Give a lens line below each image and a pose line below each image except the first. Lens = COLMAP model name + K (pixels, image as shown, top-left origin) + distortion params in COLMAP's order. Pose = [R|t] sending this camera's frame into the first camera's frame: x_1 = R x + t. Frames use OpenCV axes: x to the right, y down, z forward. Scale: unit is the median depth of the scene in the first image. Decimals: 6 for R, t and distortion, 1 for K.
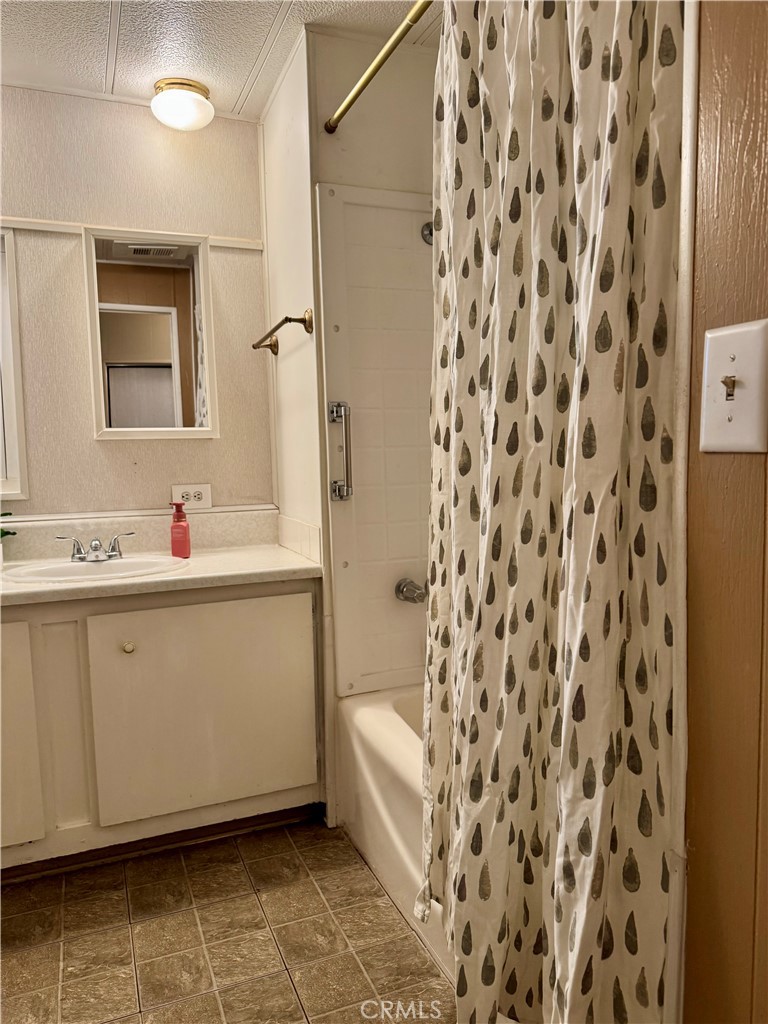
lens RADIAL K [[718.6, 0, 377.5], [0, 718.6, 512.4], [0, 0, 1]] dist [0.105337, -0.148880]
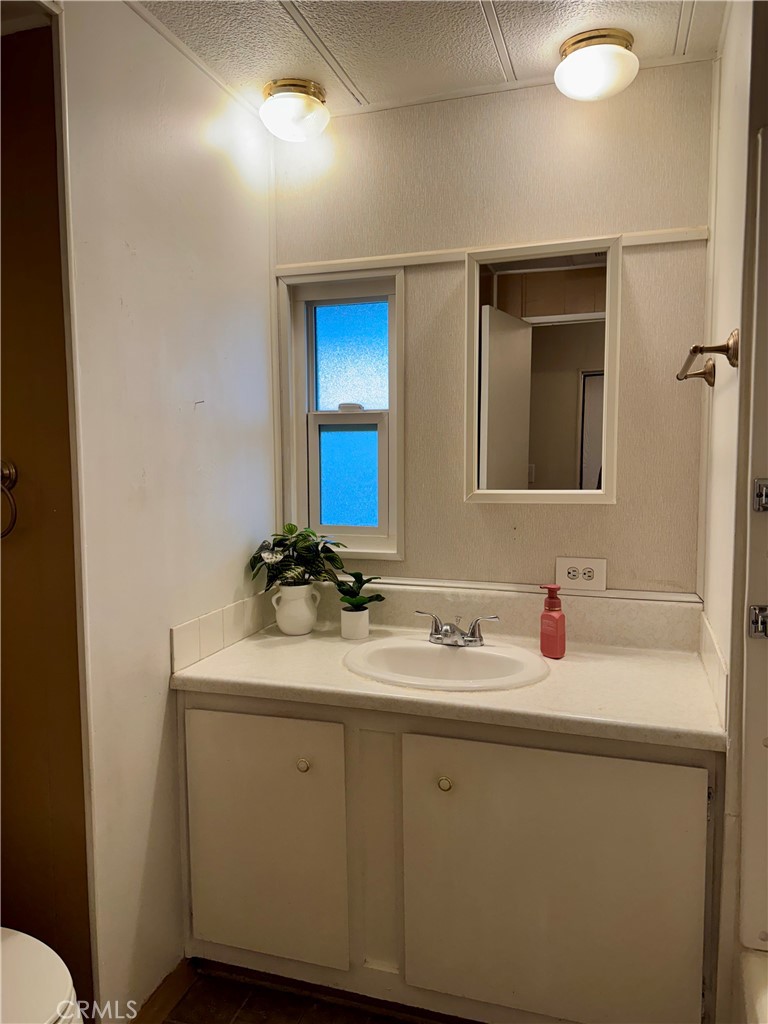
lens RADIAL K [[718.6, 0, 377.5], [0, 718.6, 512.4], [0, 0, 1]] dist [0.105337, -0.148880]
pose [[0.768578, 0.071996, -0.635693, 0.081090], [-0.059444, 0.997386, 0.041090, -0.128776], [0.636989, 0.006207, 0.770848, 0.309681]]
